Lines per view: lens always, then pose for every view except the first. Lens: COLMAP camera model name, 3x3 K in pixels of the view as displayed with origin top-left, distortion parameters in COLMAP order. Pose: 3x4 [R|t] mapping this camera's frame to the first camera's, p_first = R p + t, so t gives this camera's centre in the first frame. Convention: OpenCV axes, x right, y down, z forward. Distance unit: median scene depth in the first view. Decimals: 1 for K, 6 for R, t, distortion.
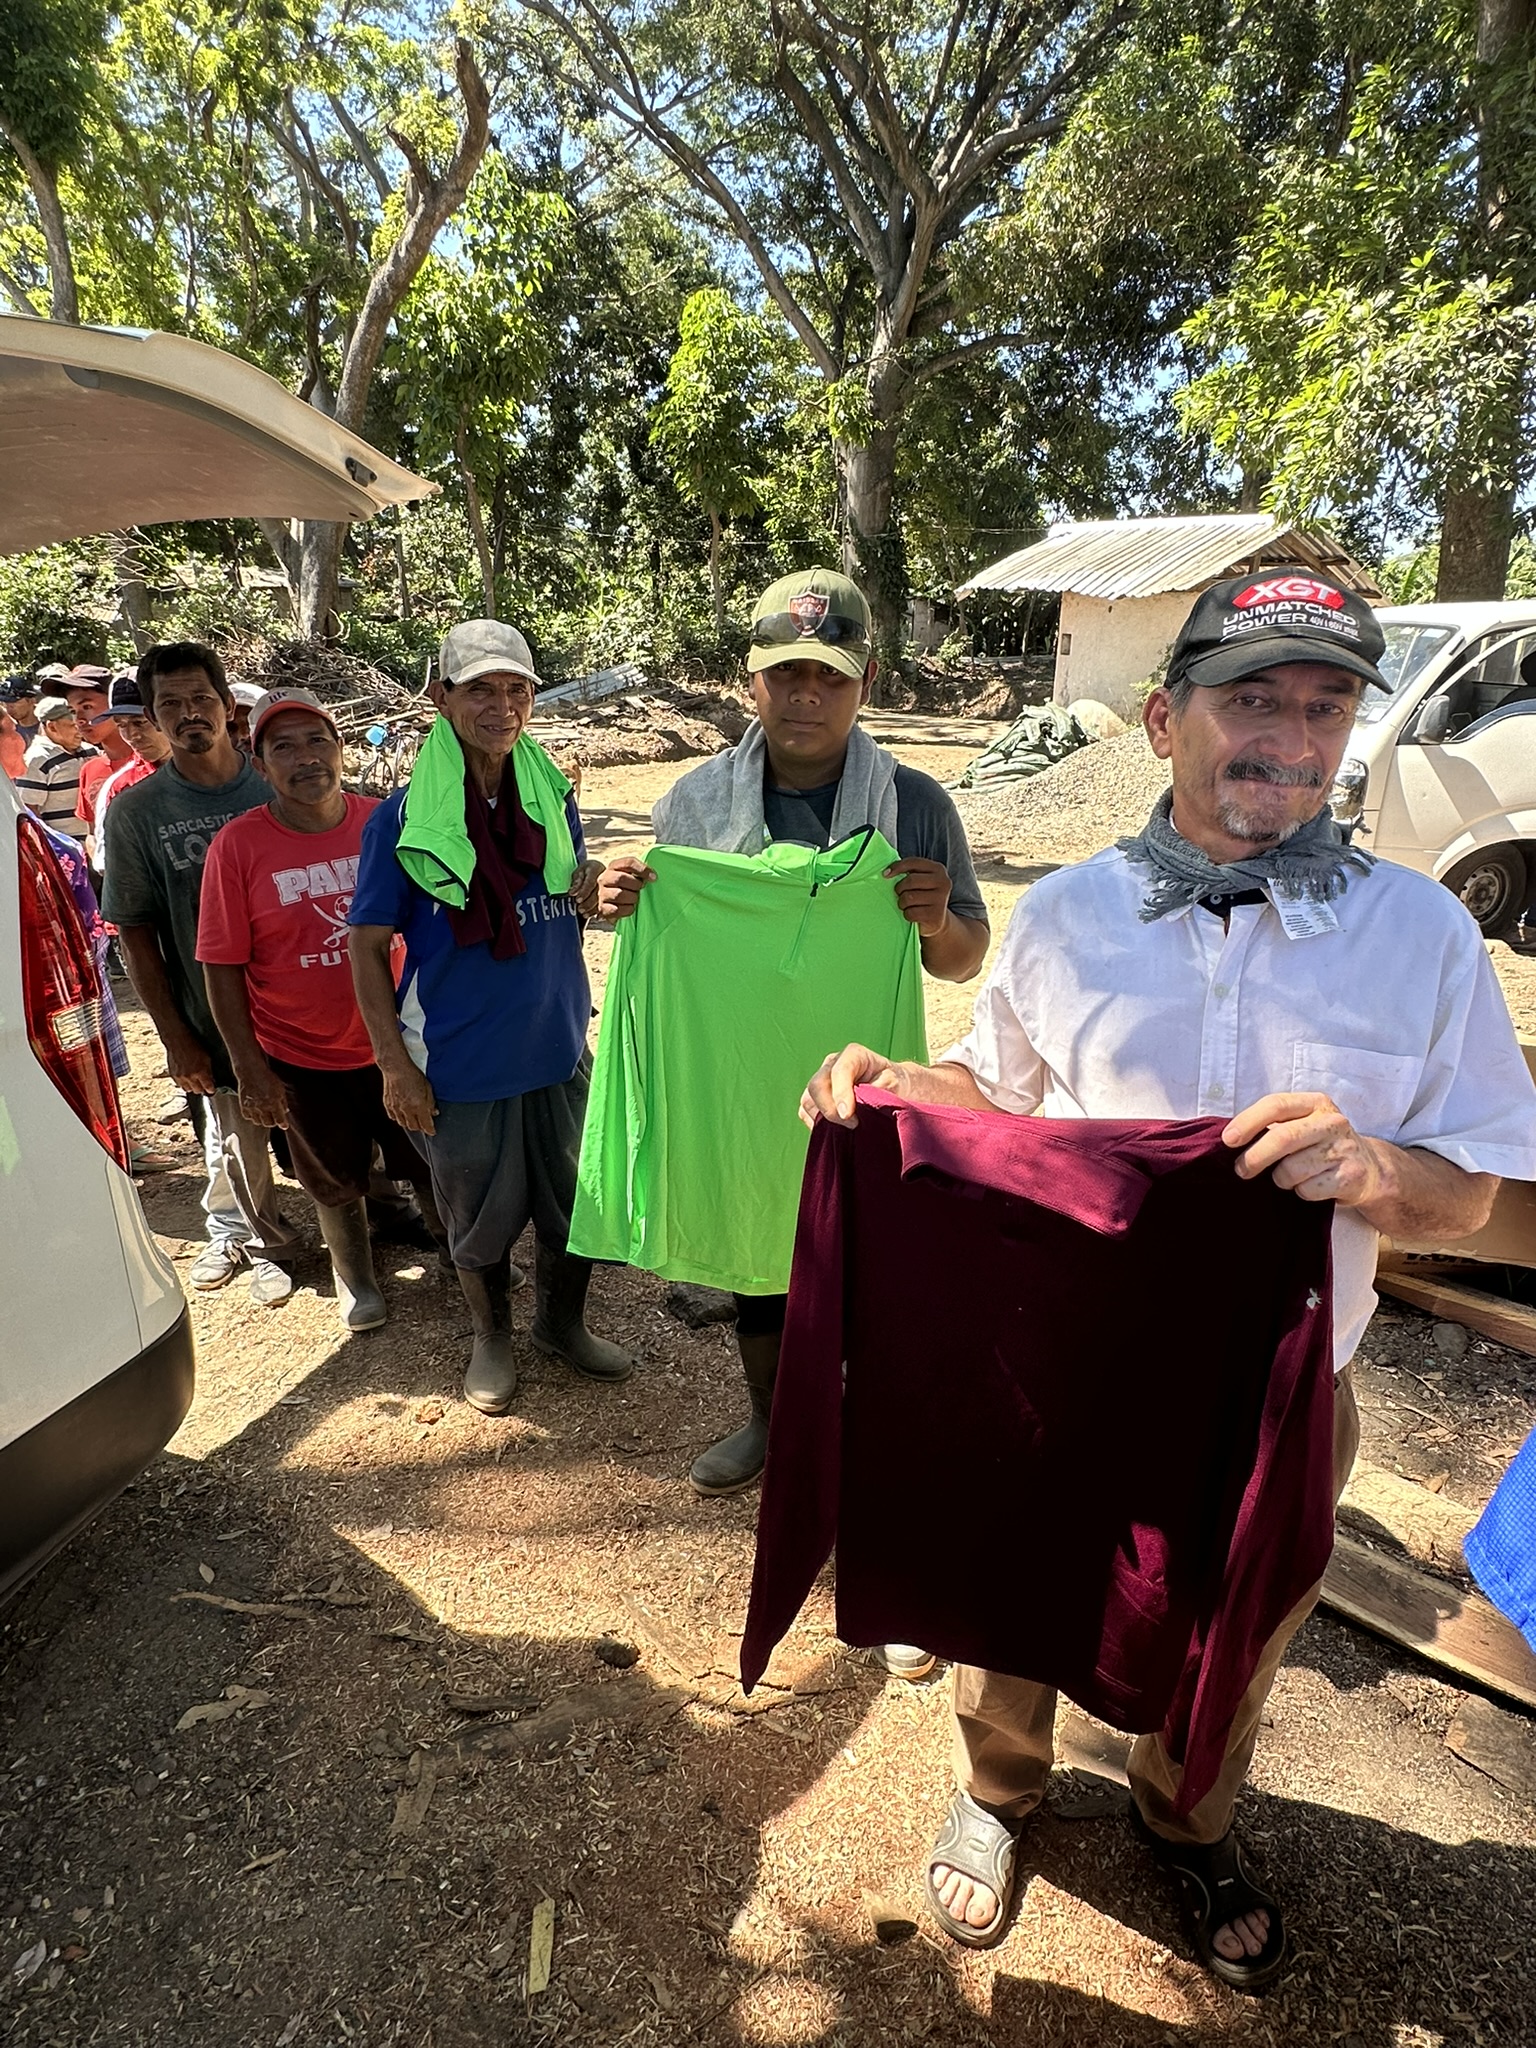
lens RADIAL K [[1158.4, 0, 768.0], [0, 1158.4, 1024.0], [0, 0, 1]] dist [-0.004621, -0.000360]
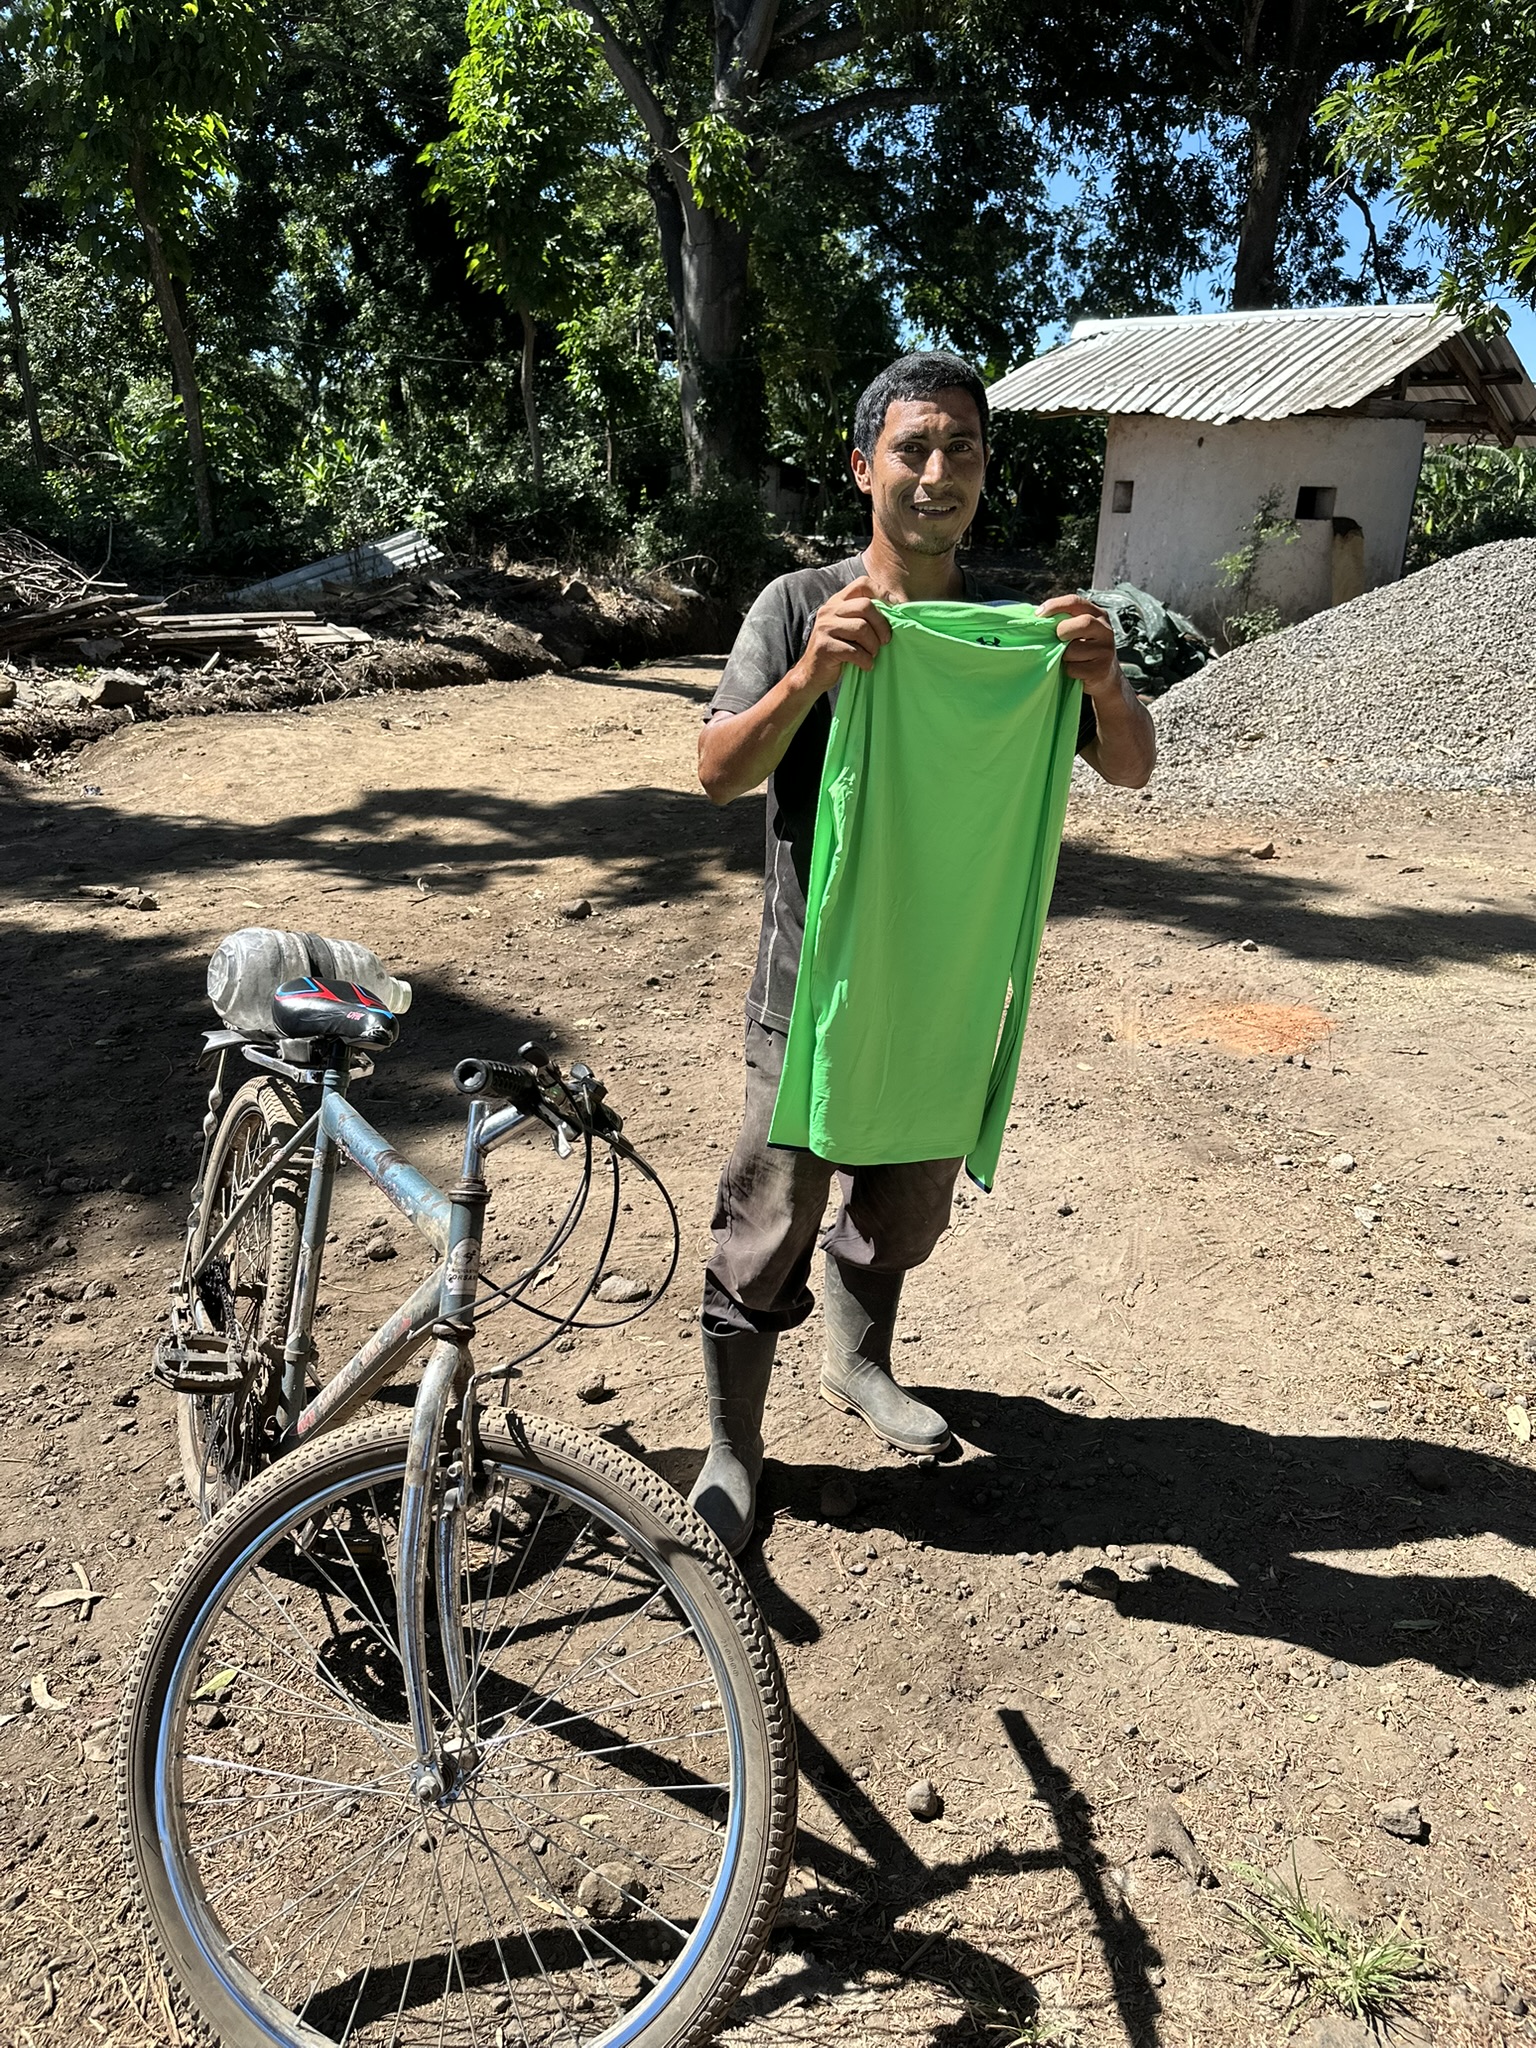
lens RADIAL K [[1483.9, 0, 768.0], [0, 1483.9, 1024.0], [0, 0, 1]] dist [0.005981, -0.001773]
pose [[0.988181, -0.042297, 0.147339, -0.055411], [0.041283, 0.999098, 0.009936, -0.028440], [-0.147626, -0.003736, 0.989036, 0.124284]]
